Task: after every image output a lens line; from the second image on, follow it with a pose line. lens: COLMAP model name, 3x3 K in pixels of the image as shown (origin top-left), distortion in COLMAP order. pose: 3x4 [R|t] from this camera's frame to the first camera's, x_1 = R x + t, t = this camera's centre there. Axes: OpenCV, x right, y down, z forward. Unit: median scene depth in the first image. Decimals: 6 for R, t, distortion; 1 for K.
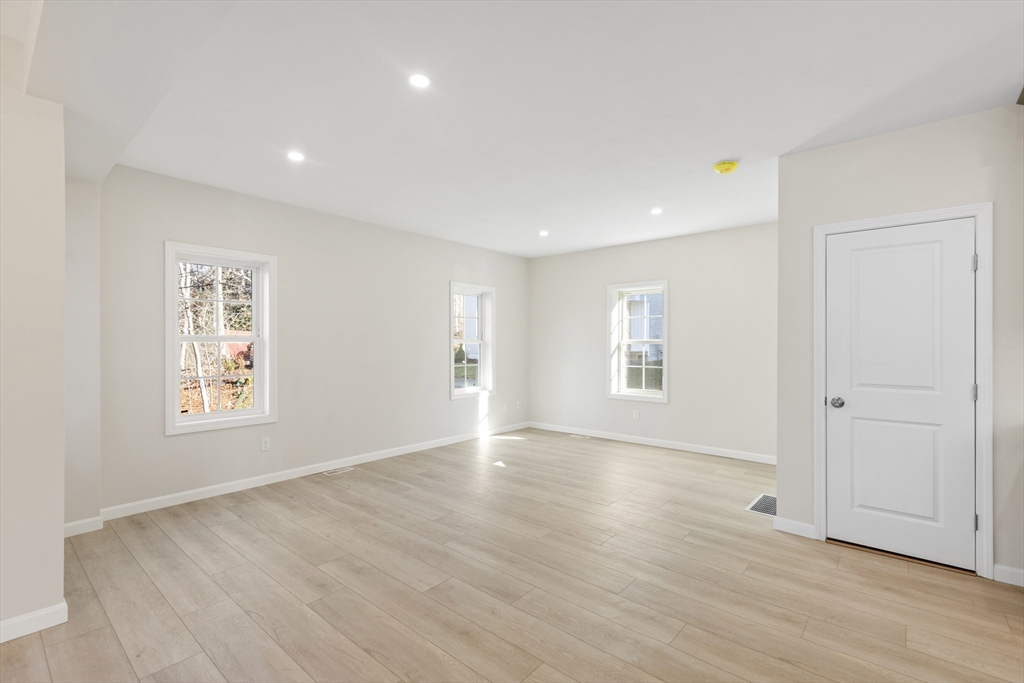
lens RADIAL K [[466.2, 0, 519.2], [0, 466.2, 344.0], [0, 0, 1]] dist [-0.000163, 0.000605]
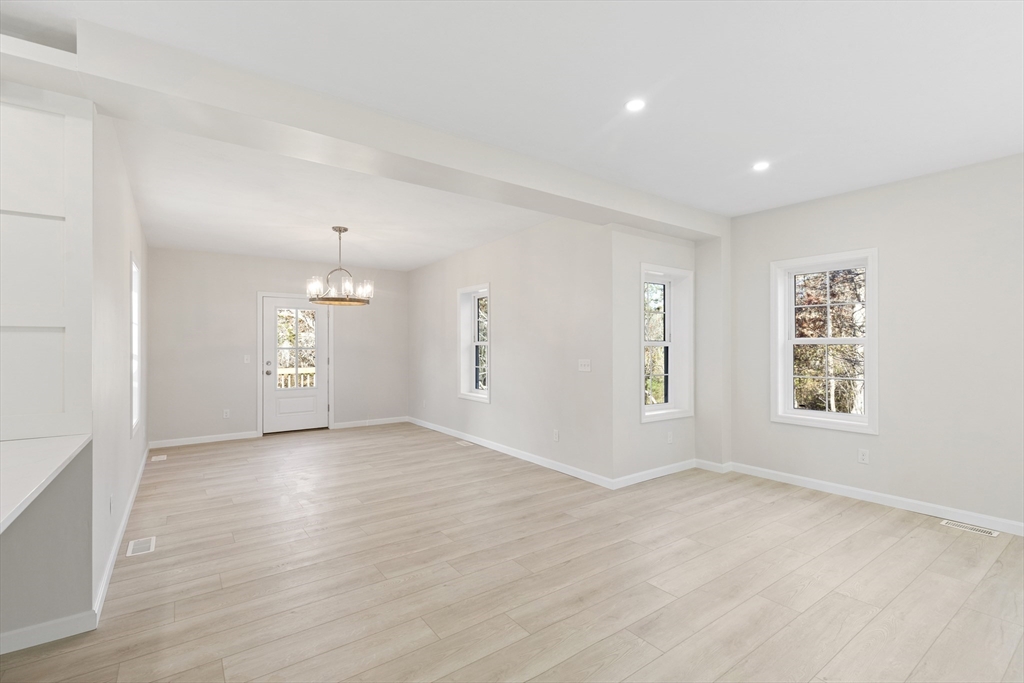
lens RADIAL K [[466.2, 0, 518.5], [0, 466.2, 342.1], [0, 0, 1]] dist [-0.000163, 0.000605]
pose [[-0.237820, -0.004724, -0.971298, 0.674408], [-0.005356, 0.999979, -0.003552, -0.004031], [0.971295, 0.004357, -0.237840, 0.731726]]
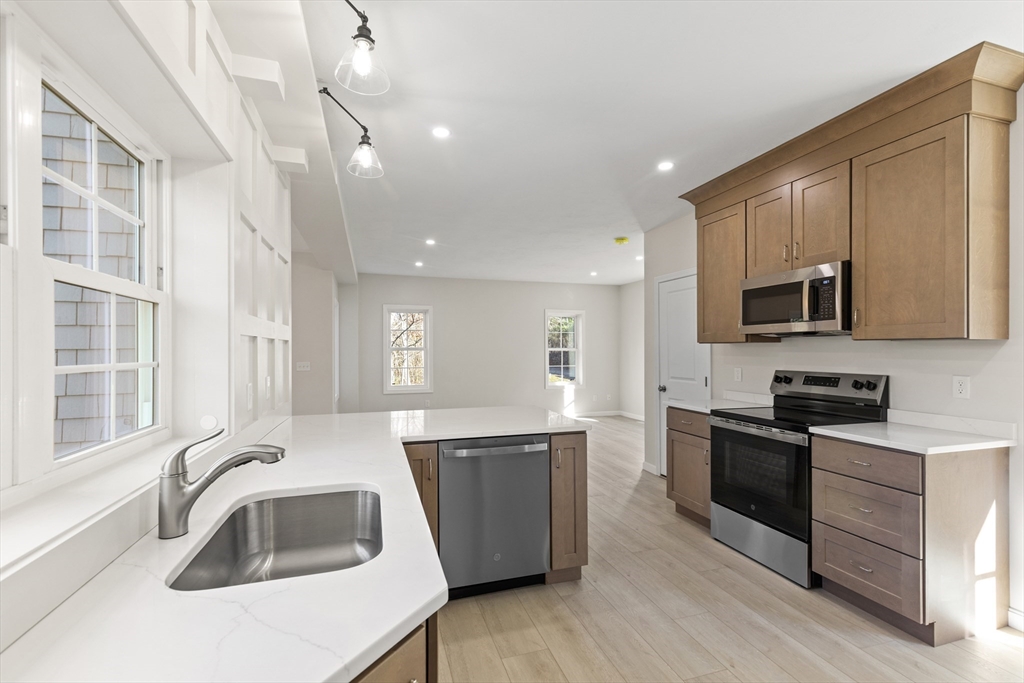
lens RADIAL K [[466.2, 0, 511.6], [0, 466.2, 346.8], [0, 0, 1]] dist [-0.000163, 0.000605]
pose [[0.844082, -0.006457, -0.536175, 0.222361], [0.002274, 0.999962, -0.008462, -0.000865], [0.536209, 0.005924, 0.844065, -0.124515]]
